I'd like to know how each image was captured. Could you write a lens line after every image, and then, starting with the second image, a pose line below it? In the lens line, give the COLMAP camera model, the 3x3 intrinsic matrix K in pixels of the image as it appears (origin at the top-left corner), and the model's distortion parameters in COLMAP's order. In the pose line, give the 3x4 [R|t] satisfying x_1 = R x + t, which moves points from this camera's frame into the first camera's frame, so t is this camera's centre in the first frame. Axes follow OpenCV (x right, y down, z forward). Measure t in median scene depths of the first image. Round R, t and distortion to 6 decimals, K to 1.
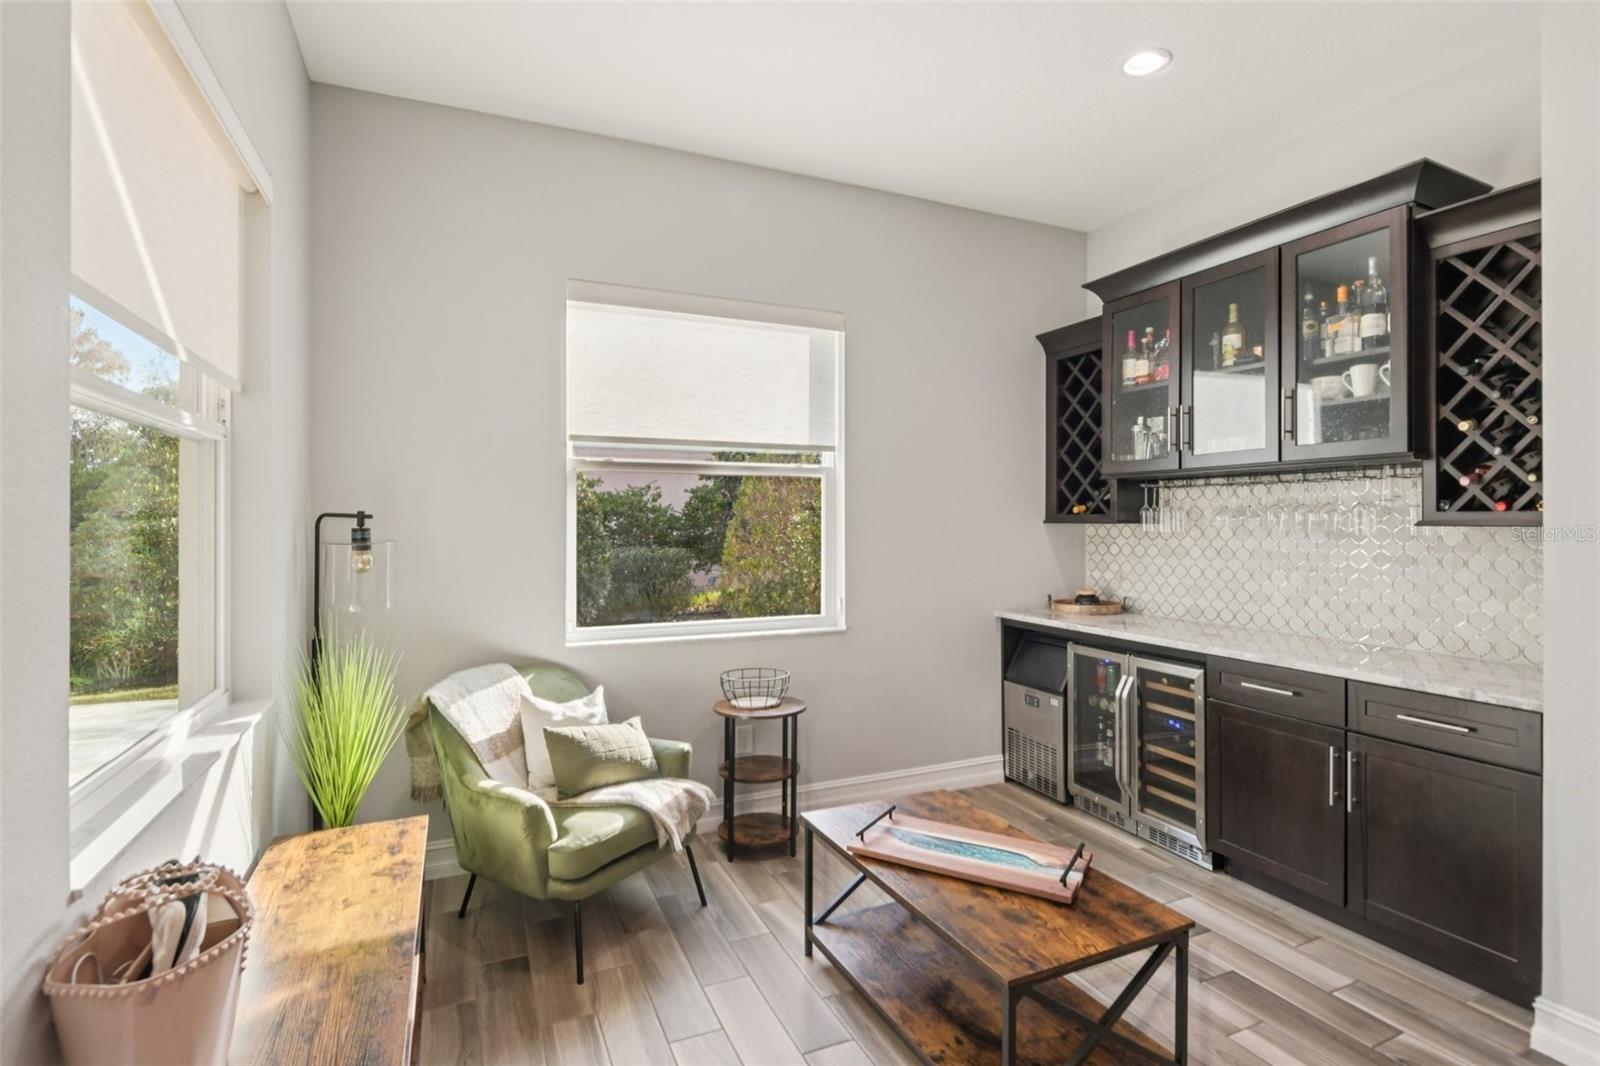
lens RADIAL K [[777.1, 0, 805.6], [0, 777.1, 522.0], [0, 0, 1]] dist [-0.011562, 0.000164]
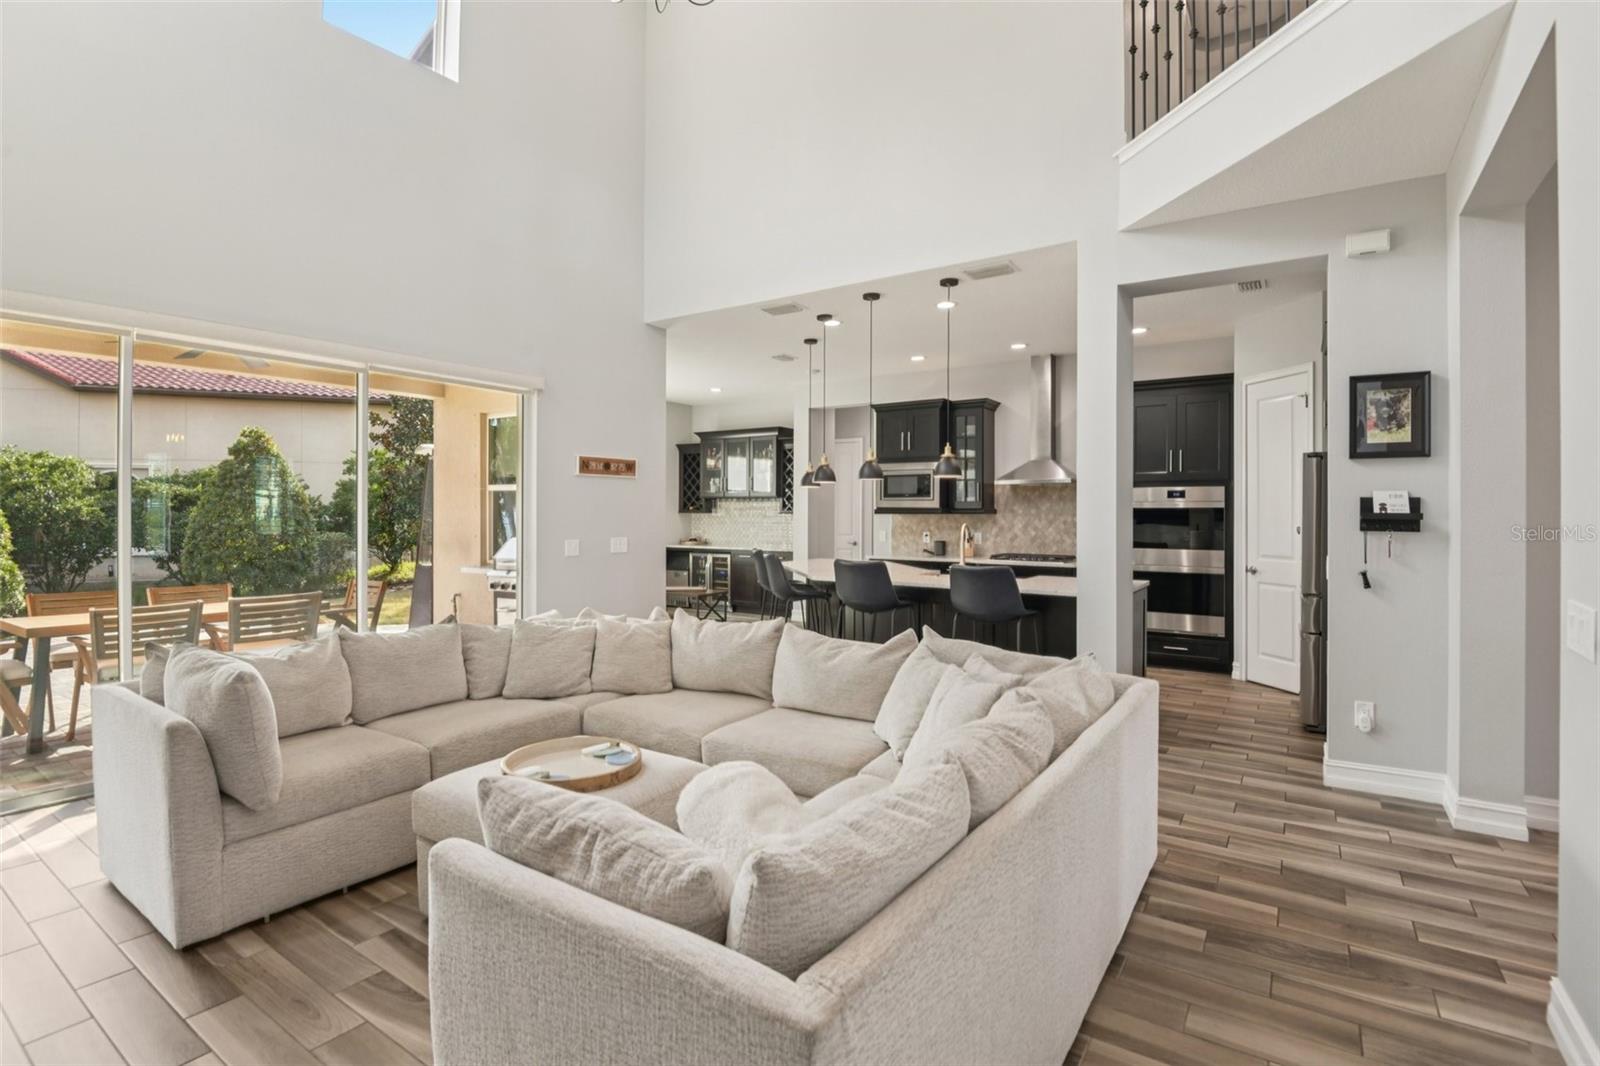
lens RADIAL K [[757.3, 0, 802.3], [0, 757.3, 515.4], [0, 0, 1]] dist [-0.002074, -0.000247]
pose [[0.845114, 0.001927, 0.534583, -0.910145], [-0.004581, 0.999983, 0.003637, -0.001863], [-0.534567, -0.005522, 0.845108, -1.806098]]
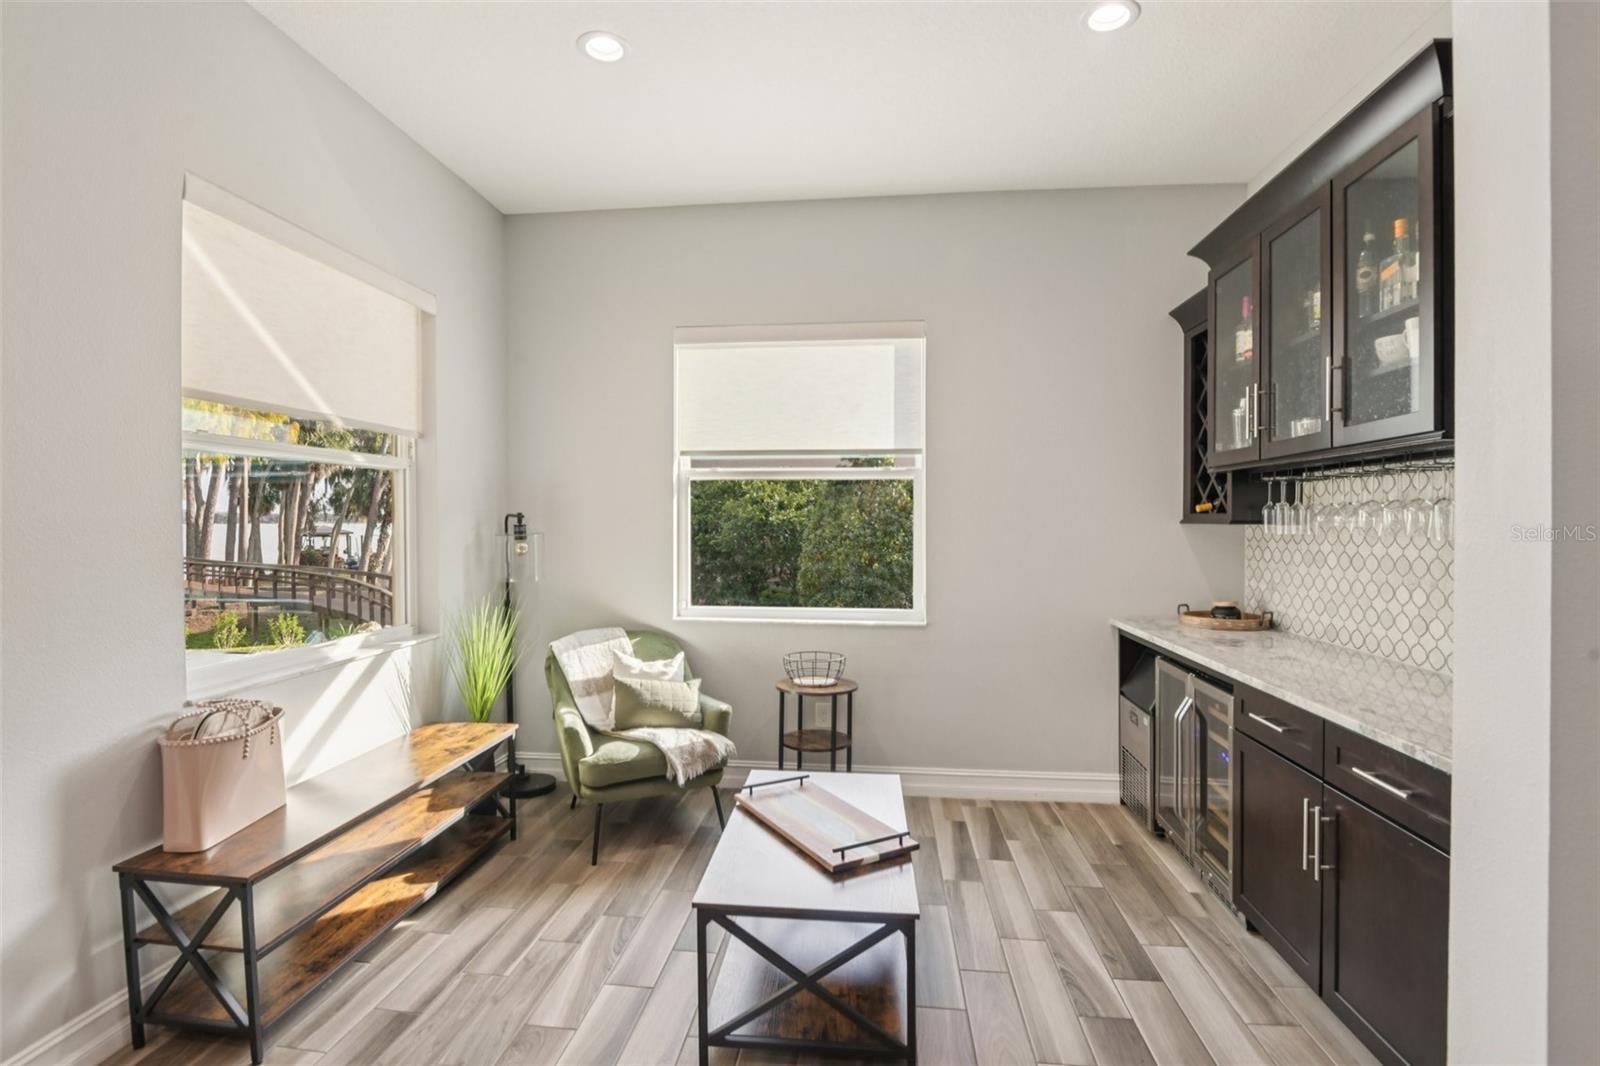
lens RADIAL K [[766.1, 0, 784.3], [0, 766.1, 526.8], [0, 0, 1]] dist [-0.004778, -0.000660]
pose [[0.860535, 0.006610, -0.509348, 0.444981], [-0.002788, 0.999962, 0.008265, -0.000579], [0.509384, -0.005692, 0.860521, 0.020603]]
